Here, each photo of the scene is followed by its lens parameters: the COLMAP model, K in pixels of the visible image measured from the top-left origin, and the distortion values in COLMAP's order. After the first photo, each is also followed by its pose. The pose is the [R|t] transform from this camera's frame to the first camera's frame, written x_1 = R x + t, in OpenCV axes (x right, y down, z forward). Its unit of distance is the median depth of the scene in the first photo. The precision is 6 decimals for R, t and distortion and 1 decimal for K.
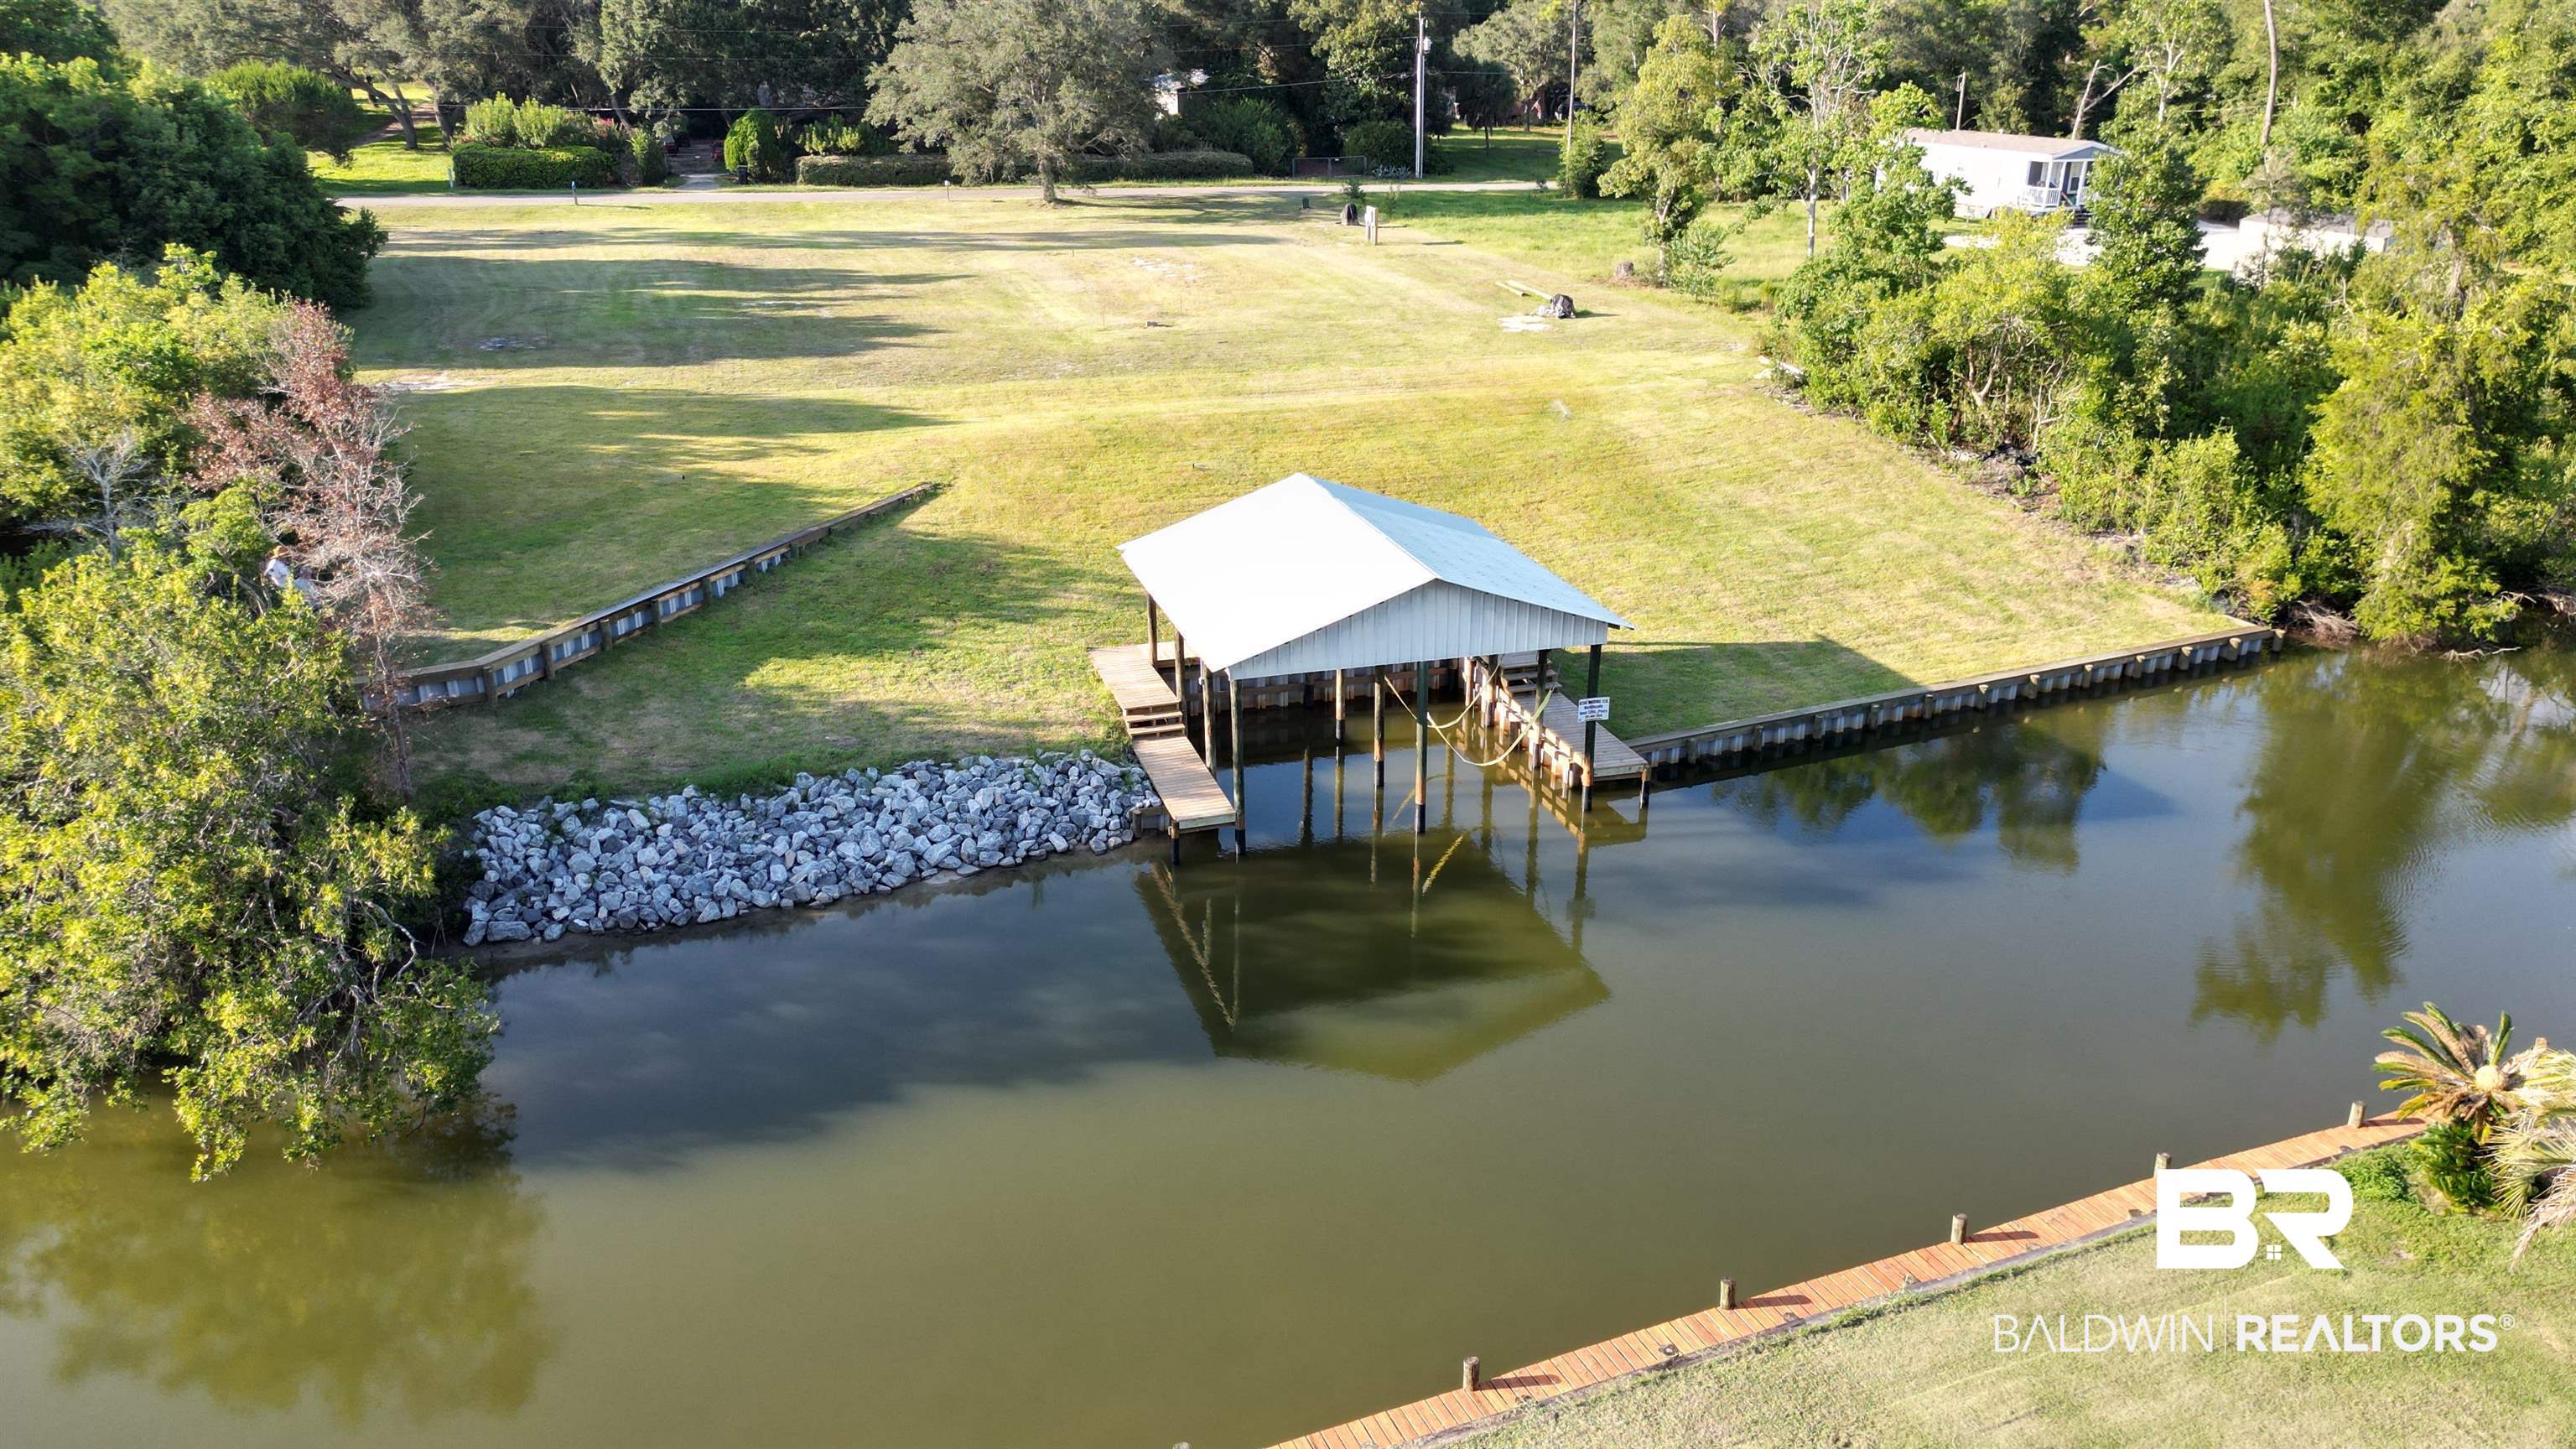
lens RADIAL K [[1814.1, 0, 1276.9], [0, 1814.1, 715.6], [0, 0, 1]] dist [0.098722, -0.109023]
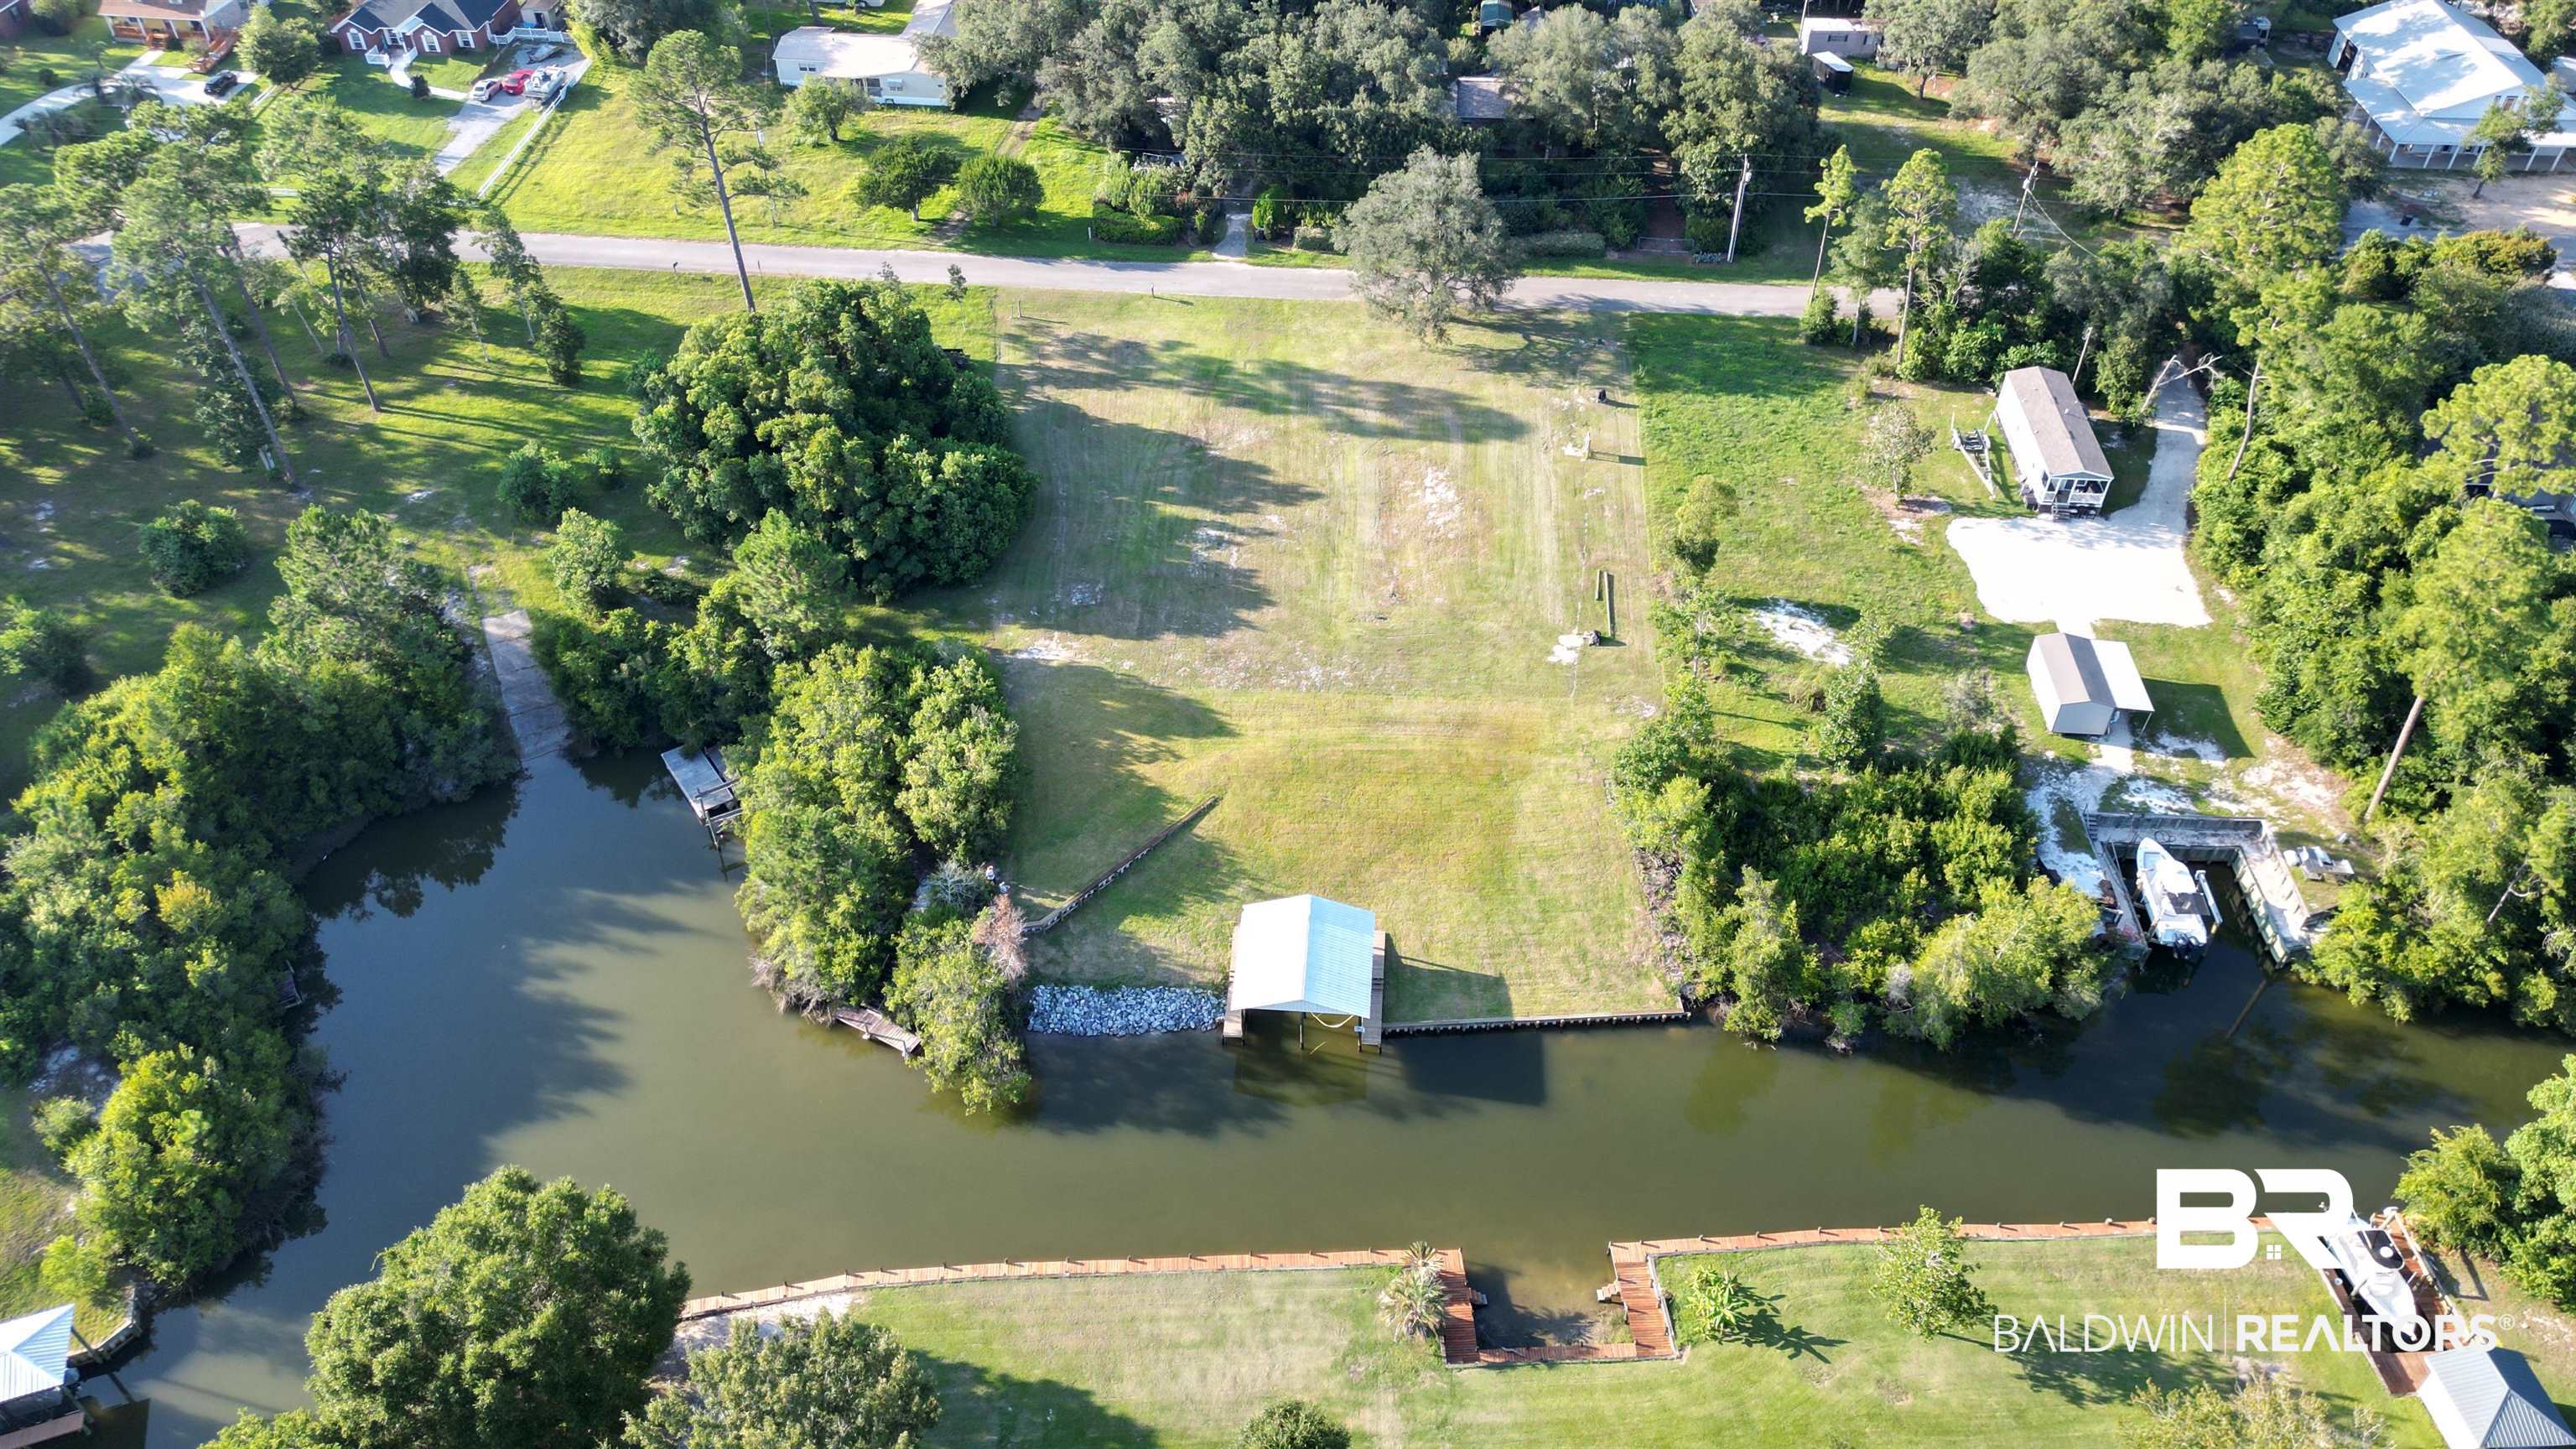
lens RADIAL K [[1814.1, 0, 1276.9], [0, 1814.1, 715.6], [0, 0, 1]] dist [0.098722, -0.109023]
pose [[0.936060, 0.236083, -0.260875, 0.457515], [-0.126565, 0.917766, 0.376412, -1.042818], [0.328287, -0.319327, 0.888964, -1.035056]]
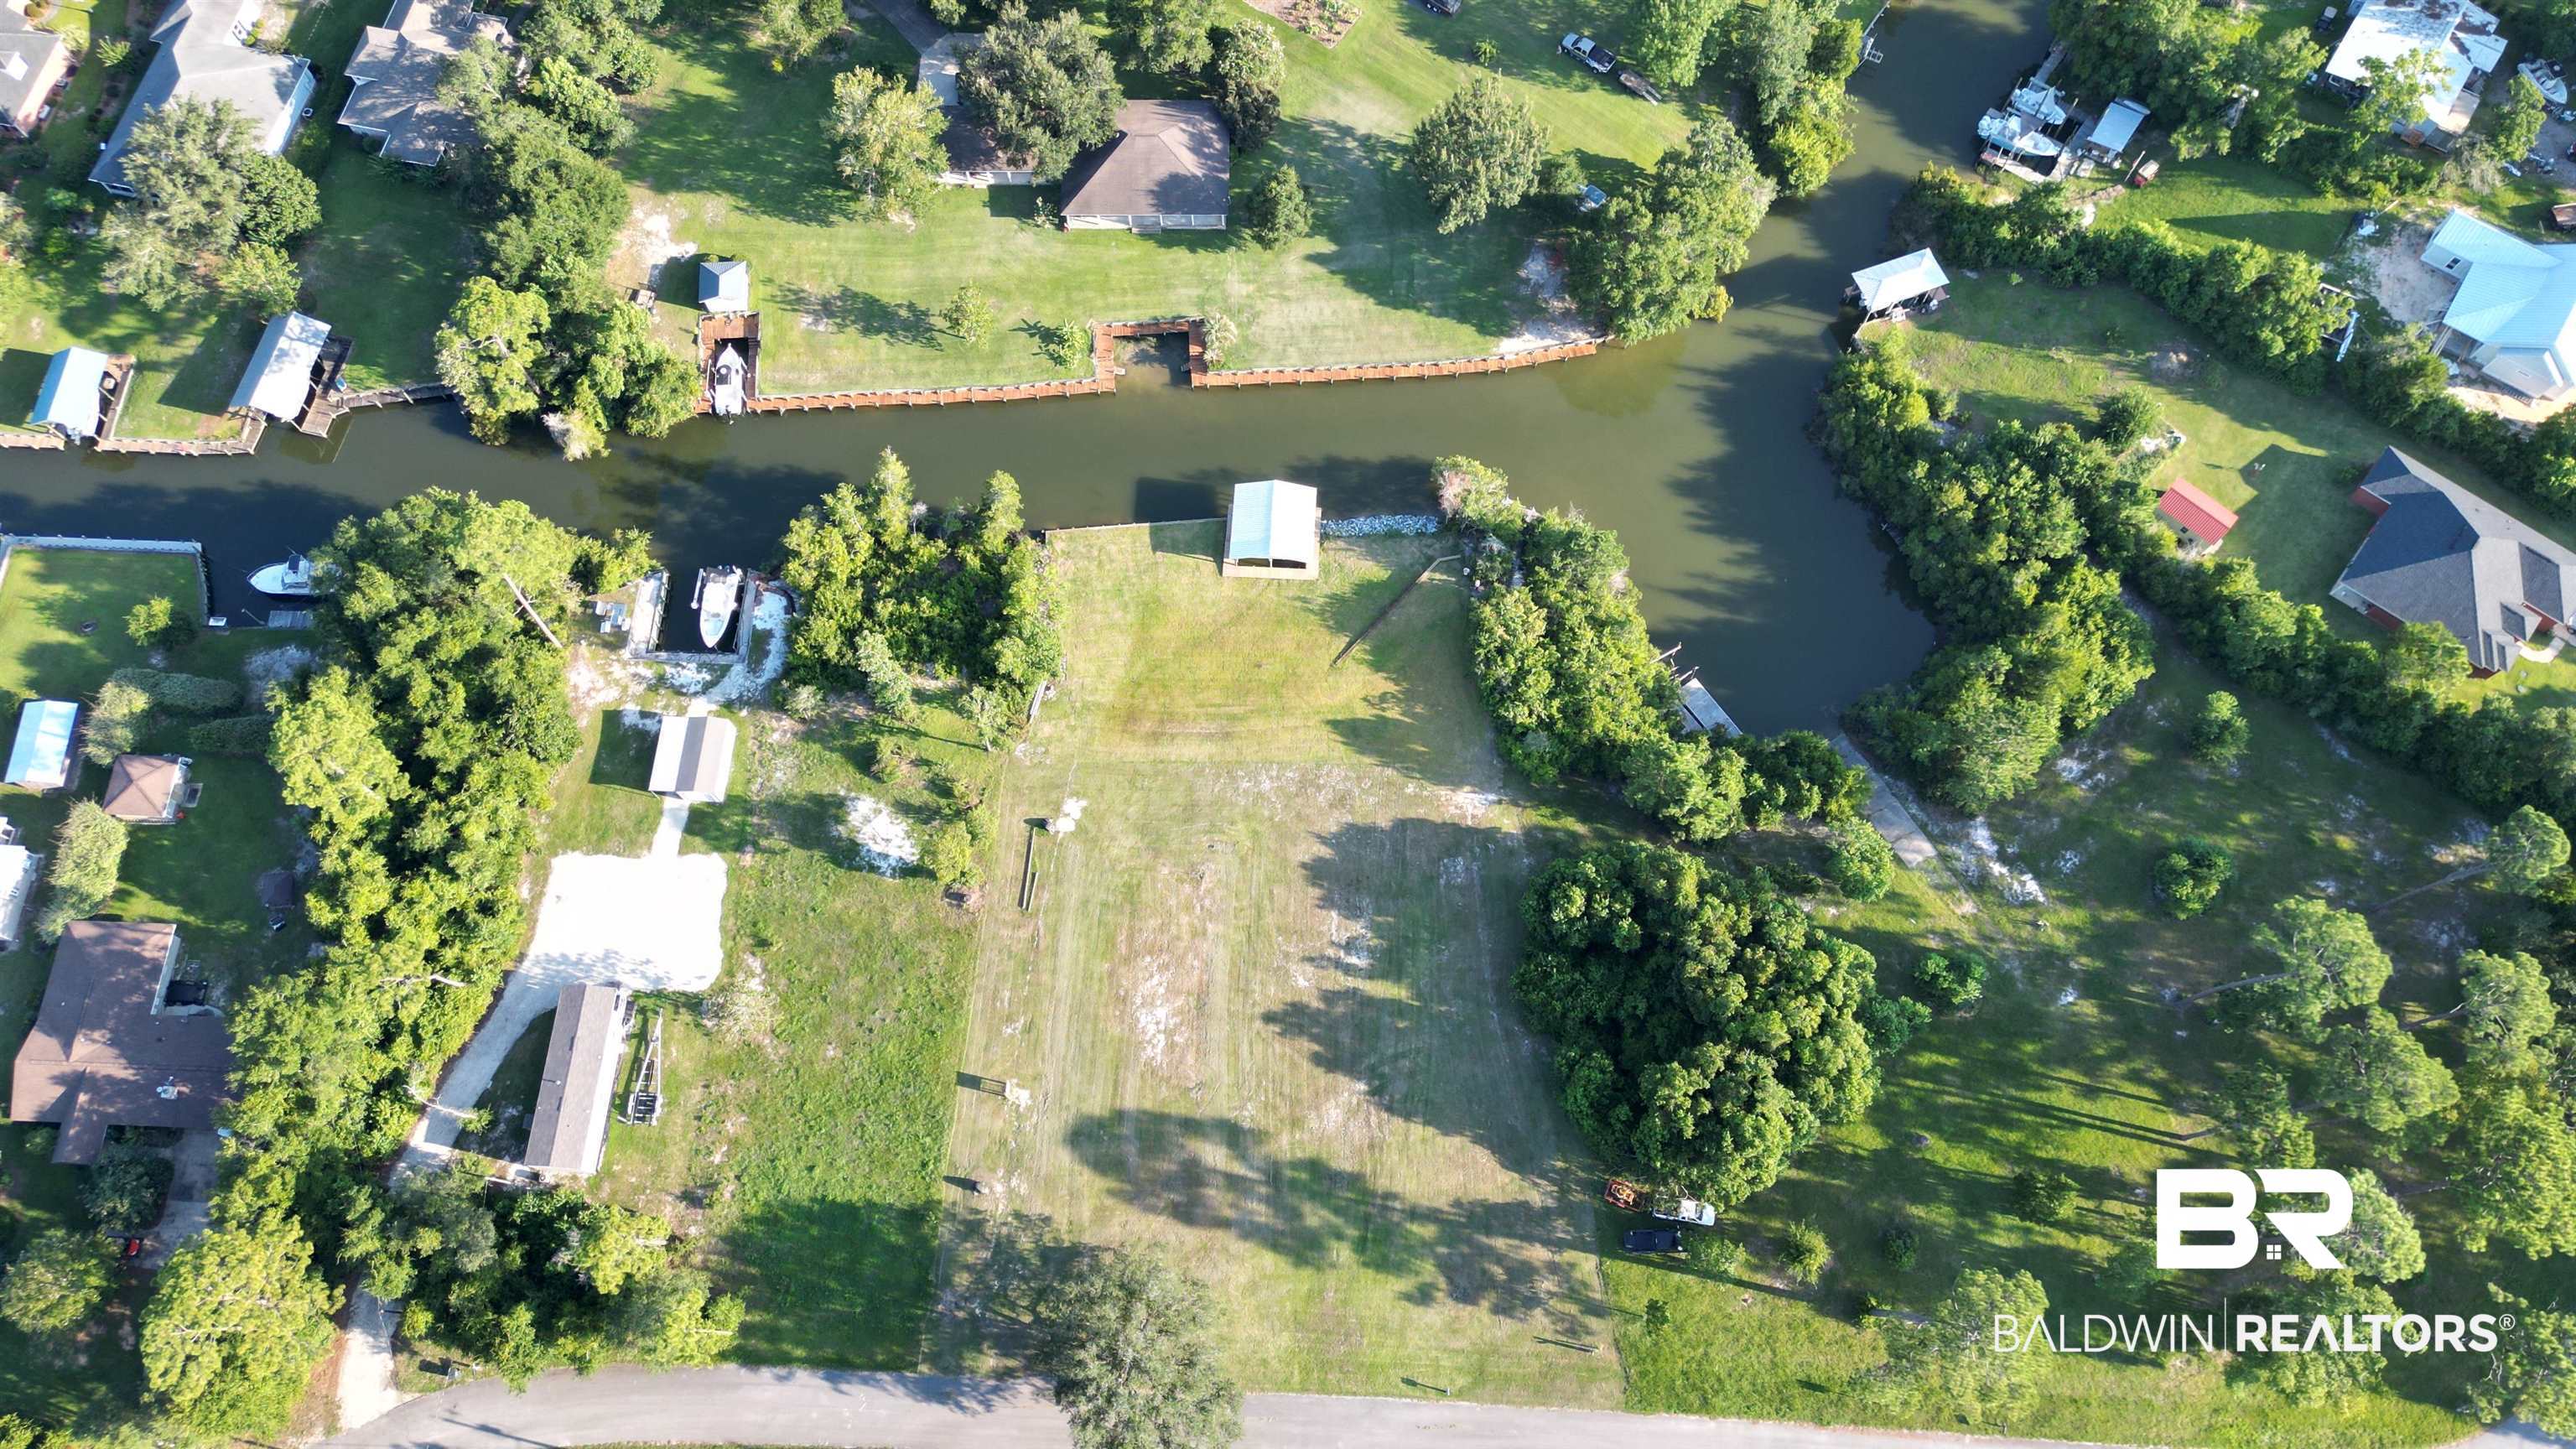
lens RADIAL K [[1812.1, 0, 1283.1], [0, 1812.1, 731.3], [0, 0, 1]] dist [0.062891, -0.051786]
pose [[-0.942302, -0.310169, 0.125942, -0.527818], [0.123248, 0.028352, 0.991971, -3.300819], [-0.311249, 0.950259, 0.011512, 1.006293]]
